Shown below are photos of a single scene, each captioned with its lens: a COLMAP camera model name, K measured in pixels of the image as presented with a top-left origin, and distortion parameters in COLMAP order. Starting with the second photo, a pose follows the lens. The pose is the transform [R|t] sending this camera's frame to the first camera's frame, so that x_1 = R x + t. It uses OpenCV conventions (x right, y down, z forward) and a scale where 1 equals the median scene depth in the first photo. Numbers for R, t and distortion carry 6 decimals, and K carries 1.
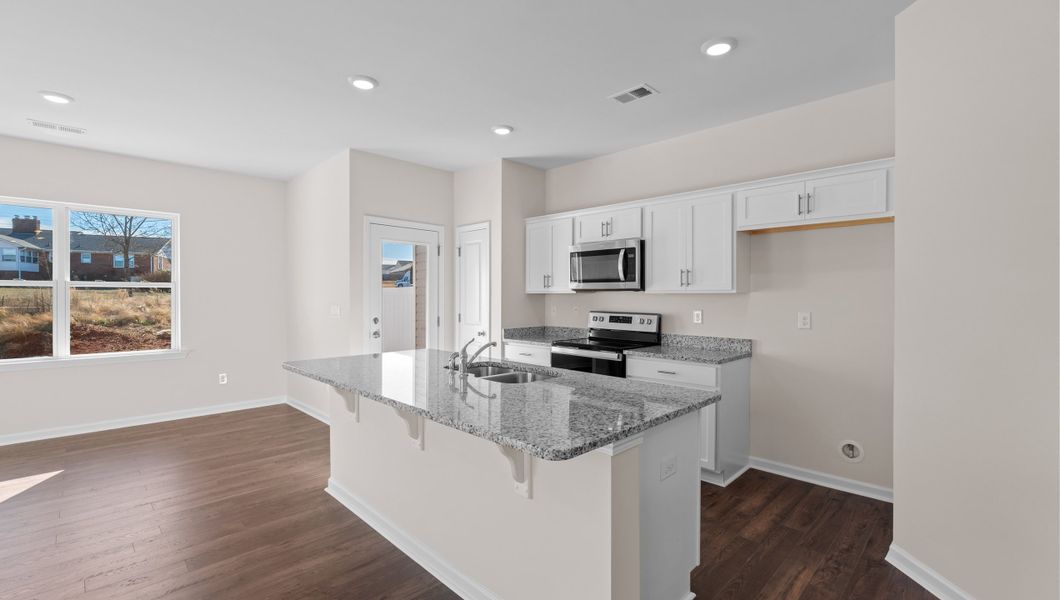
lens RADIAL K [[463.3, 0, 534.8], [0, 463.3, 300.1], [0, 0, 1]] dist [-0.000191, -0.000008]
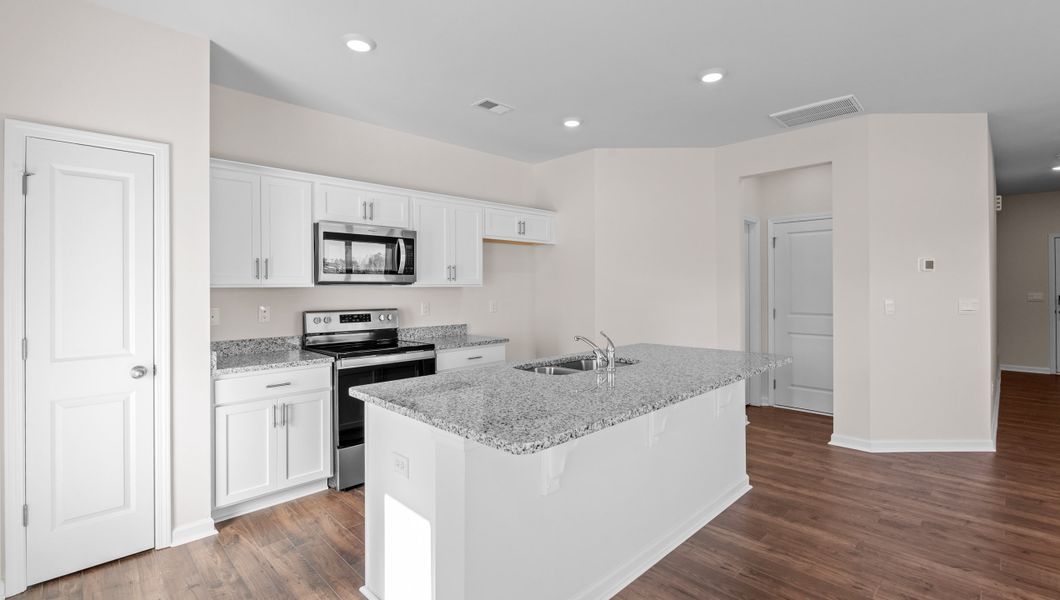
lens RADIAL K [[472.2, 0, 532.2], [0, 472.2, 285.7], [0, 0, 1]] dist [-0.001290, -0.000159]
pose [[0.013596, 0.004669, 0.999897, -0.693407], [0.018837, 0.999810, -0.004924, -0.007508], [-0.999730, 0.018902, 0.013506, 0.689766]]
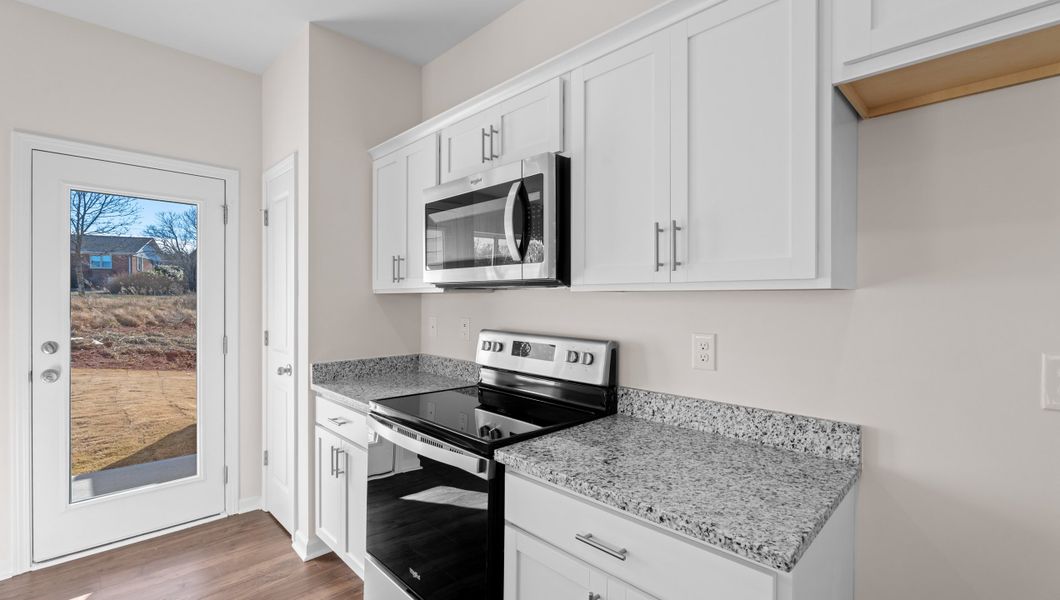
lens RADIAL K [[466.4, 0, 530.0], [0, 466.4, 300.0], [0, 0, 1]] dist [-0.002390, -0.000165]
pose [[0.999866, 0.002167, -0.016211, 0.196528], [-0.002295, 0.999967, -0.007833, -0.004048], [0.016193, 0.007869, 0.999838, 0.560522]]
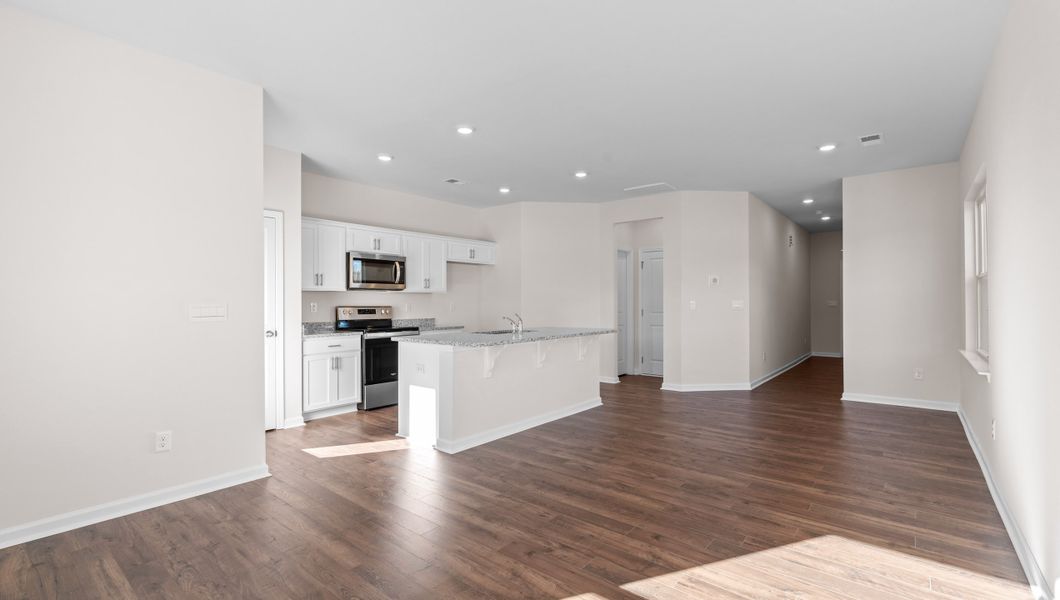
lens RADIAL K [[466.4, 0, 530.0], [0, 466.4, 300.0], [0, 0, 1]] dist [-0.002390, -0.000165]
pose [[-0.098008, 0.003964, 0.995178, -1.237800], [0.016981, 0.999853, -0.002311, 0.020114], [-0.995041, 0.016672, -0.098060, 0.687575]]
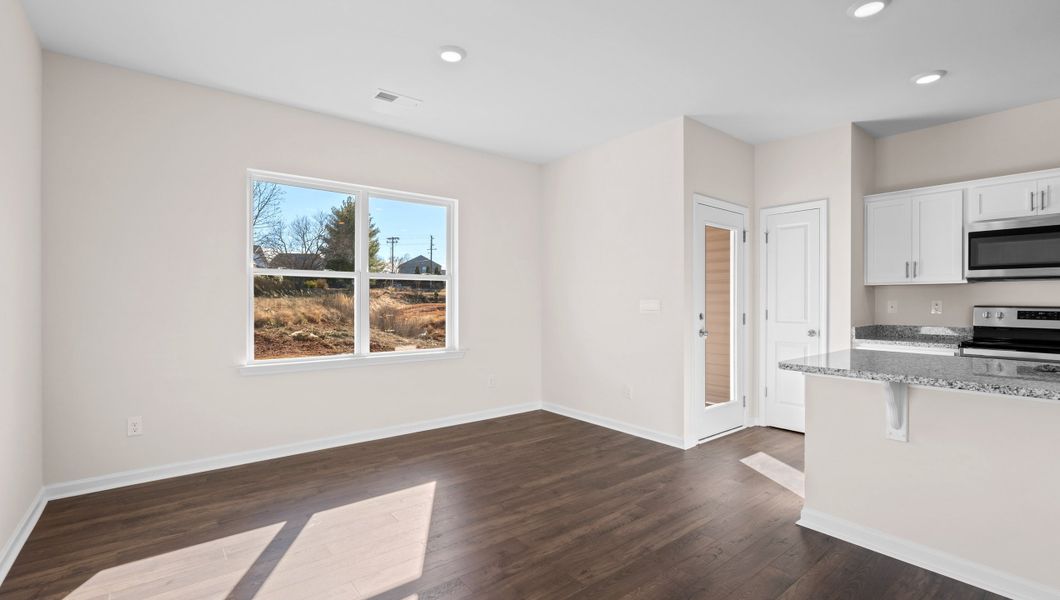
lens RADIAL K [[471.6, 0, 534.1], [0, 471.6, 300.3], [0, 0, 1]] dist [-0.002398, -0.000228]
pose [[0.993890, 0.000301, -0.110375, -0.609601], [-0.001685, 0.999921, -0.012443, 0.028267], [0.110363, 0.012553, 0.993812, 0.108019]]
